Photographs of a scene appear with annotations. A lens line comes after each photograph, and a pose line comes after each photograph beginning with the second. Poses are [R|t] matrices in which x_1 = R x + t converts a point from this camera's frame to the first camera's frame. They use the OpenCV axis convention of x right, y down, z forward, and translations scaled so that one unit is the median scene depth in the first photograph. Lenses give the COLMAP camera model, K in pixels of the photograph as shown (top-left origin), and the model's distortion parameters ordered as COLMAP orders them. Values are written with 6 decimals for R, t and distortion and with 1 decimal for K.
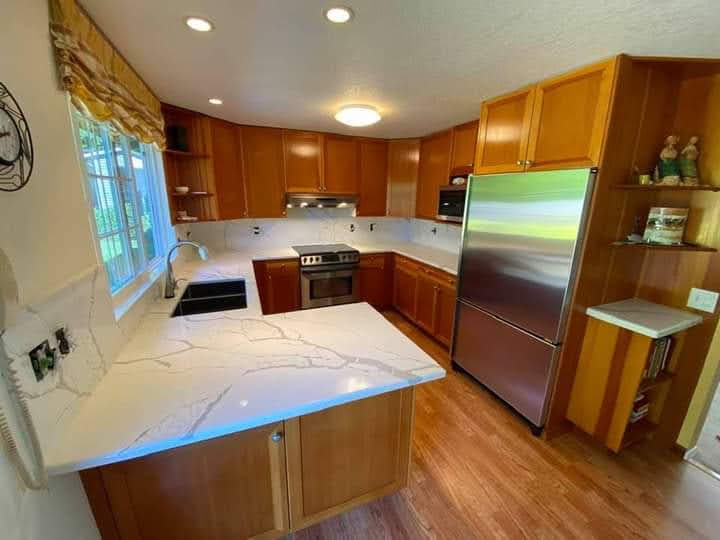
lens RADIAL K [[284.7, 0, 360.0], [0, 284.7, 270.0], [0, 0, 1]] dist [0.000899, -0.012770]
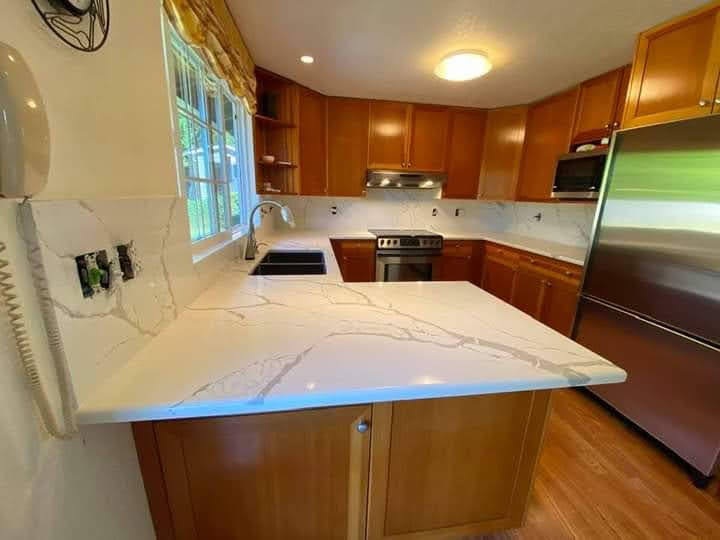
lens RADIAL K [[287.4, 0, 360.0], [0, 287.4, 270.0], [0, 0, 1]] dist [0.013390, -0.018869]
pose [[0.970700, 0.076051, -0.227941, -0.076169], [-0.074401, 0.997103, 0.015836, 0.080744], [0.228485, 0.001587, 0.973546, 0.125099]]
